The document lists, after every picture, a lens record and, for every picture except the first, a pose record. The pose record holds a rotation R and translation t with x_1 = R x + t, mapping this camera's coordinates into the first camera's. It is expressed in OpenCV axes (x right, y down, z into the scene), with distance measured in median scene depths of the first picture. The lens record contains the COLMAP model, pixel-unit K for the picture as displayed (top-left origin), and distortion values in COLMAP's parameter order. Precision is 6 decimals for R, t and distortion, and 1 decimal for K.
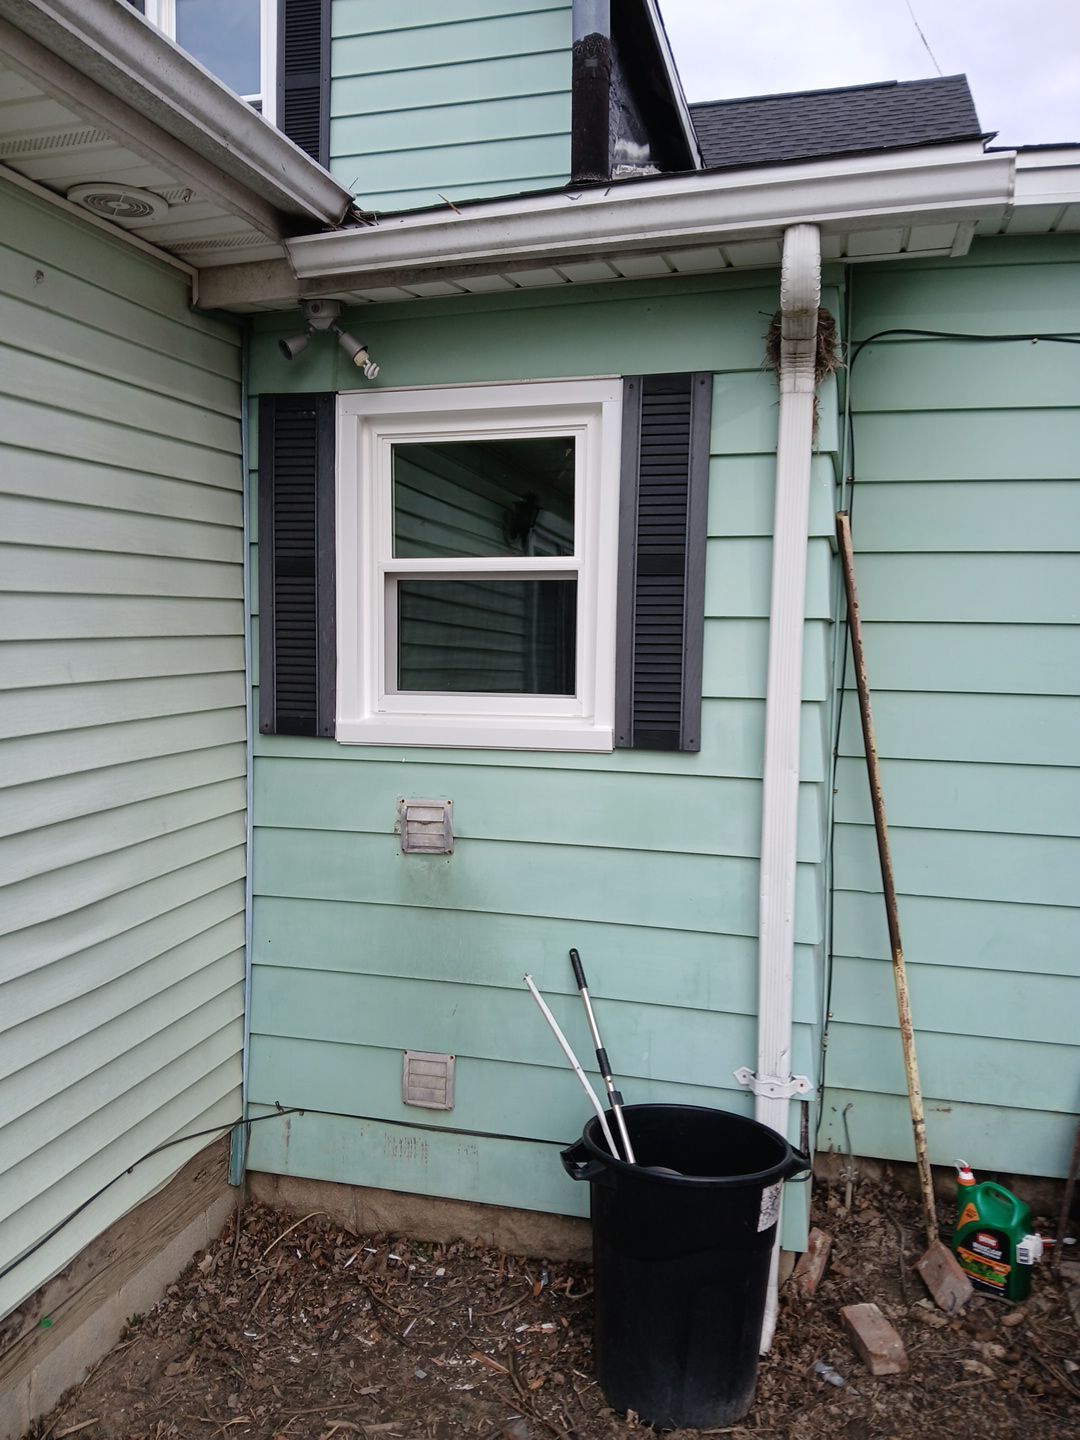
lens RADIAL K [[1135.8, 0, 546.3], [0, 1135.8, 734.6], [0, 0, 1]] dist [0.108285, -0.226021]
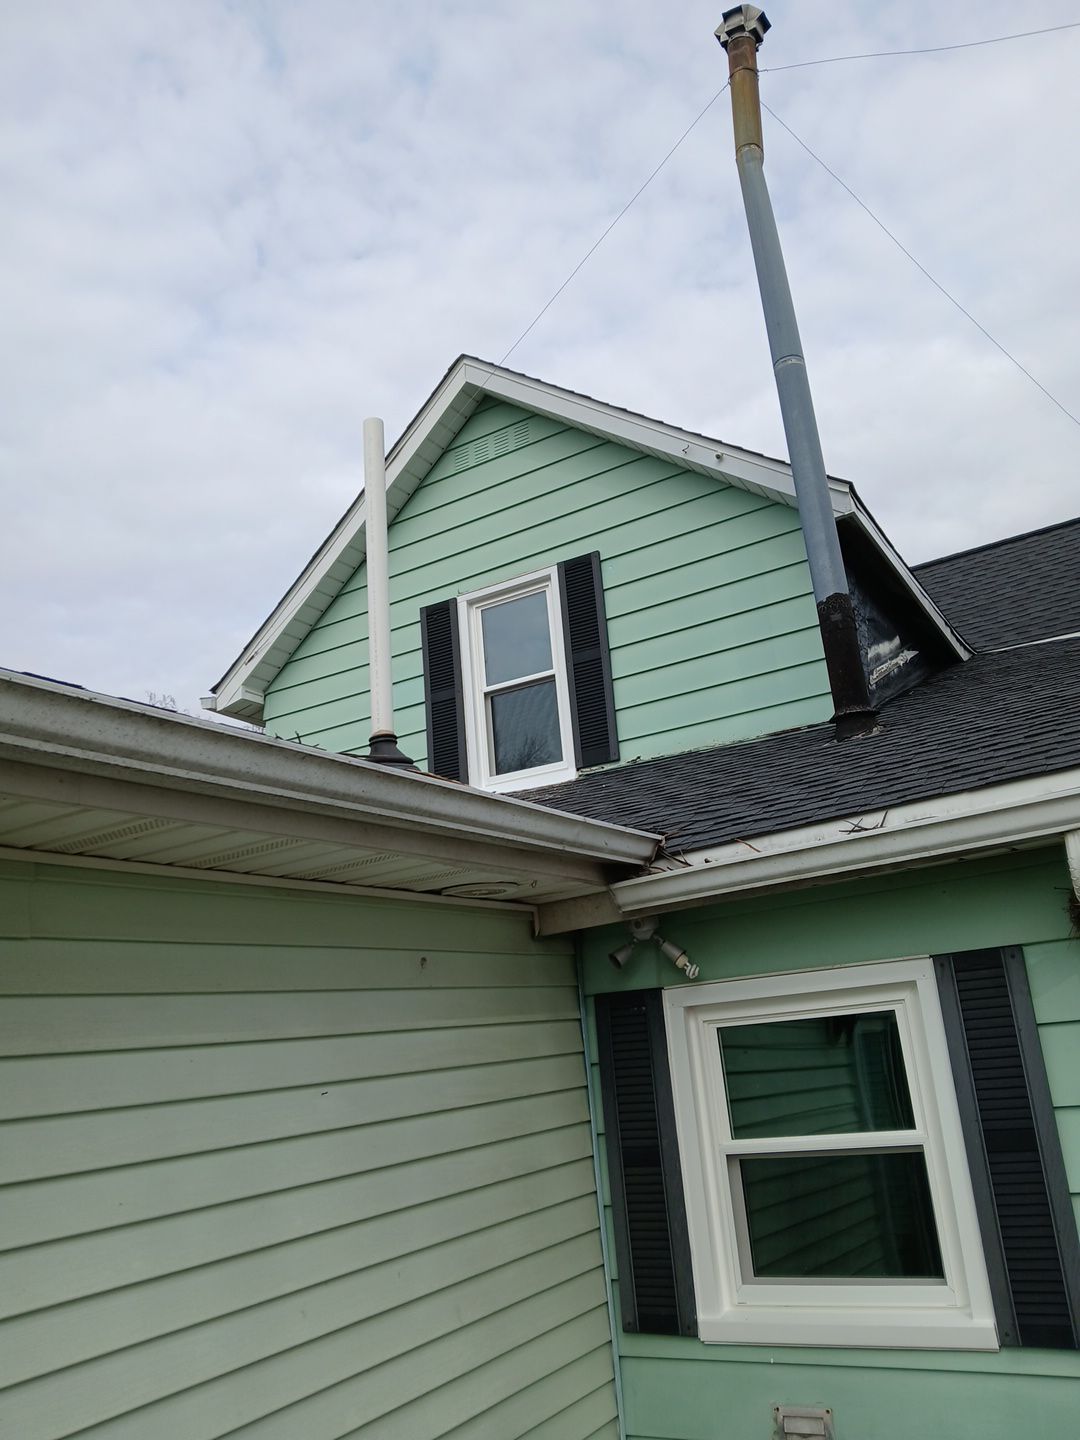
lens RADIAL K [[1148.7, 0, 524.5], [0, 1148.7, 713.4], [0, 0, 1]] dist [0.084597, -0.141199]
pose [[0.956265, -0.168931, -0.238786, 0.001548], [0.071477, 0.926571, -0.369265, -0.138501], [0.283633, 0.336047, 0.898123, -0.127564]]
